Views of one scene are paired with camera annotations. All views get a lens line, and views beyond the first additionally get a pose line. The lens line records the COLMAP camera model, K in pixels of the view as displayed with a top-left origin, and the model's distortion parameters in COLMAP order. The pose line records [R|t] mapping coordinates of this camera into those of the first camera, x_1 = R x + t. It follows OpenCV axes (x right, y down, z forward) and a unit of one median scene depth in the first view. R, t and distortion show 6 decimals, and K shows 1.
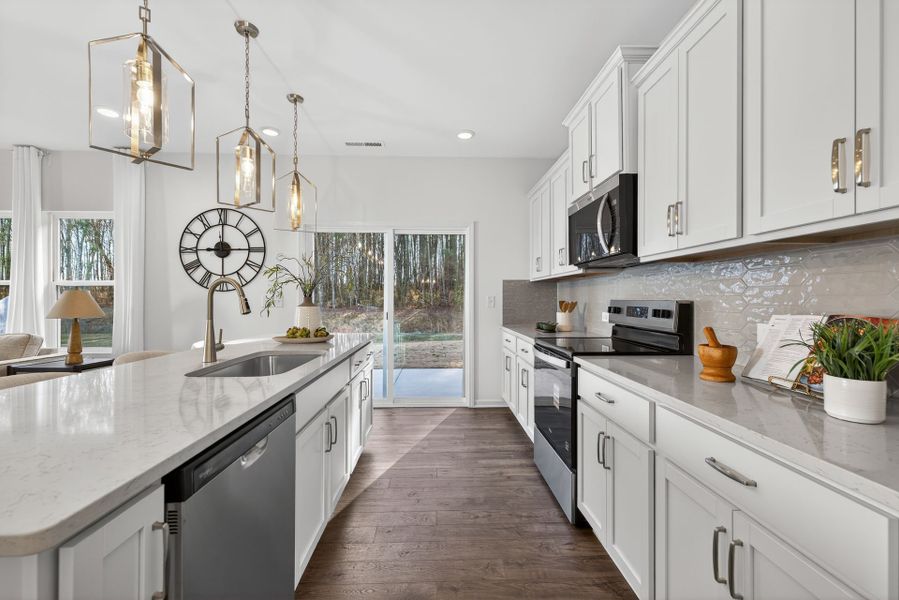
lens RADIAL K [[377.1, 0, 442.8], [0, 377.1, 298.6], [0, 0, 1]] dist [-0.001514, -0.001041]
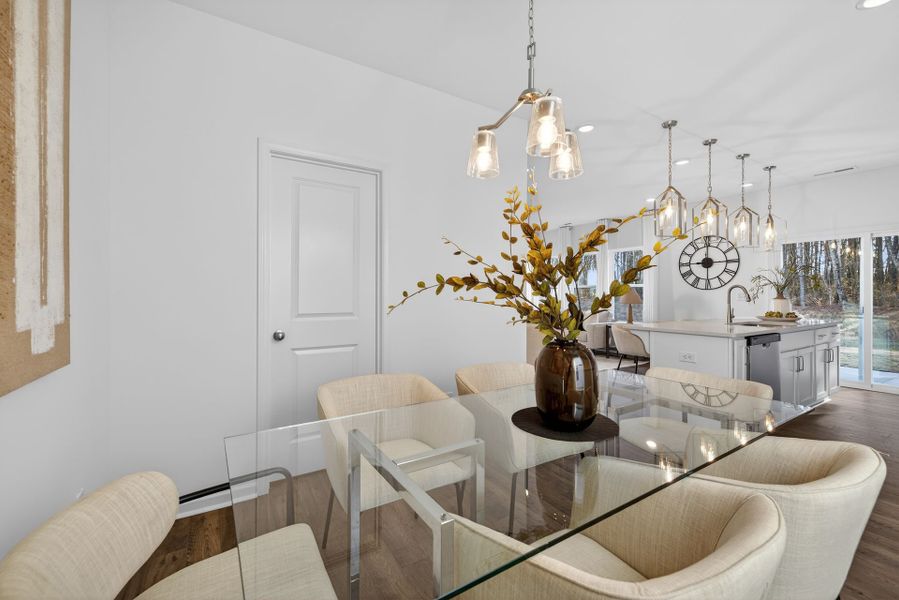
lens RADIAL K [[377.1, 0, 450.9], [0, 377.1, 294.8], [0, 0, 1]] dist [-0.001514, -0.001041]
pose [[0.513746, 0.000655, -0.857942, 0.202301], [-0.000156, 1.000000, 0.000670, 0.000557], [0.857943, -0.000210, 0.513746, -0.699864]]
